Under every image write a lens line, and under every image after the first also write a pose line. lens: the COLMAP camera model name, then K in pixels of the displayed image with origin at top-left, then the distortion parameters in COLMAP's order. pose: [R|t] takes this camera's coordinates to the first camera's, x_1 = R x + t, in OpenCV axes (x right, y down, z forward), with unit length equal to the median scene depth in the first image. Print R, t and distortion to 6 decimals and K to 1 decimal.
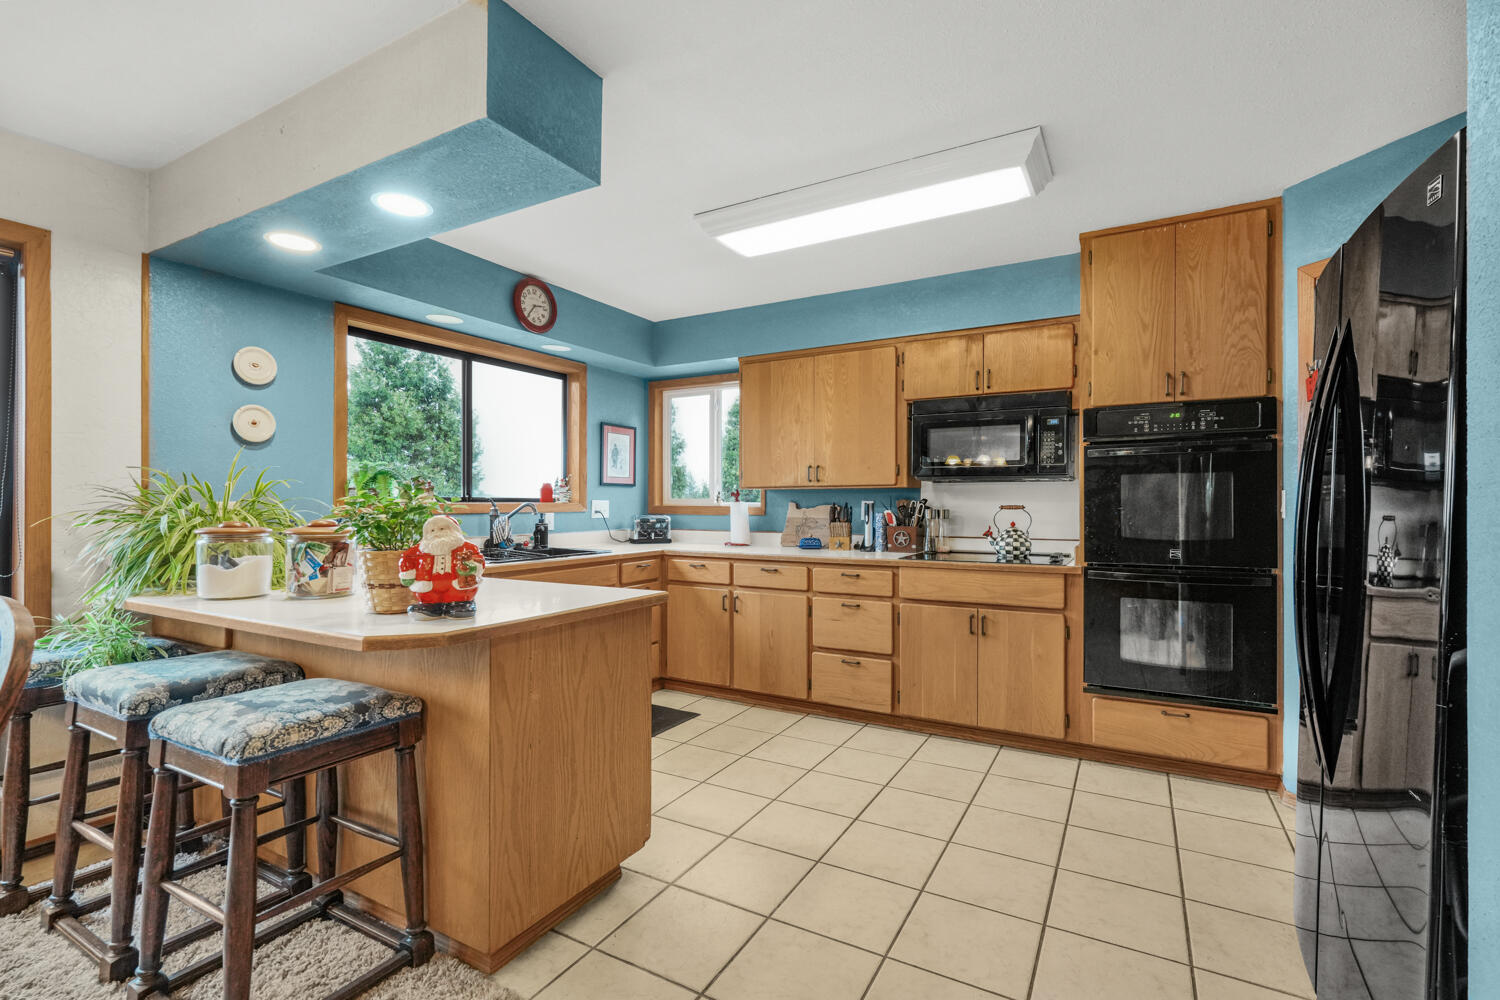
lens RADIAL K [[682.6, 0, 750.0], [0, 682.6, 505.9], [0, 0, 1]] dist [0.000080, -0.000612]
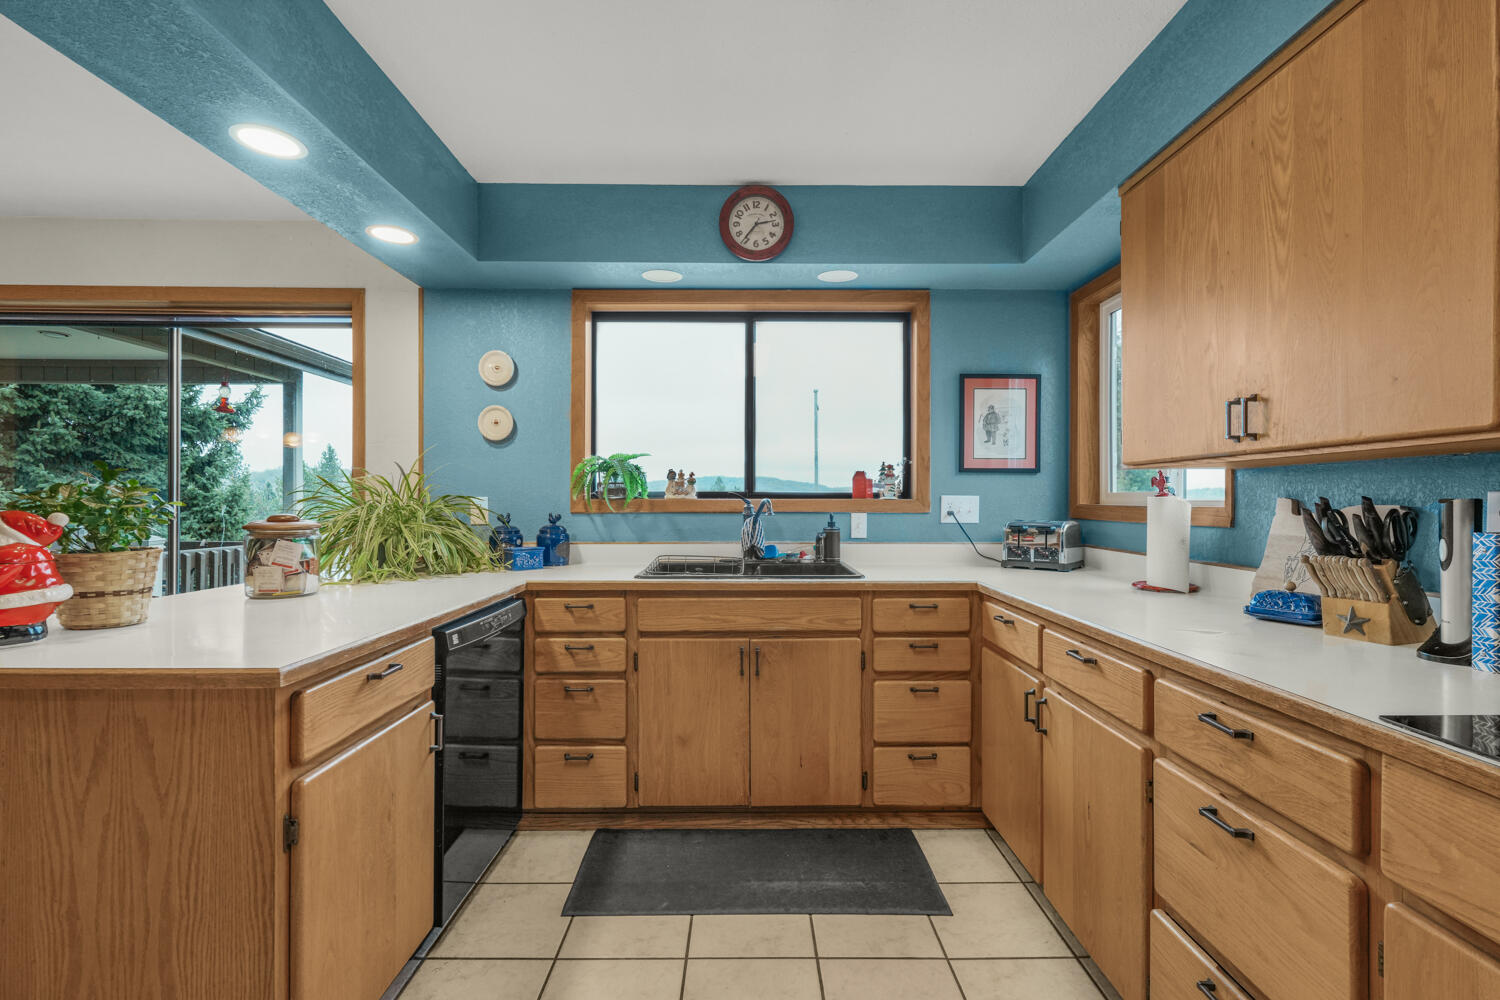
lens RADIAL K [[682.6, 0, 754.0], [0, 682.6, 500.4], [0, 0, 1]] dist [0.000080, -0.000612]
pose [[0.504473, -0.000953, -0.863427, 0.280758], [-0.005702, 0.999974, -0.004436, 0.000368], [0.863409, 0.007161, 0.504454, 0.592207]]
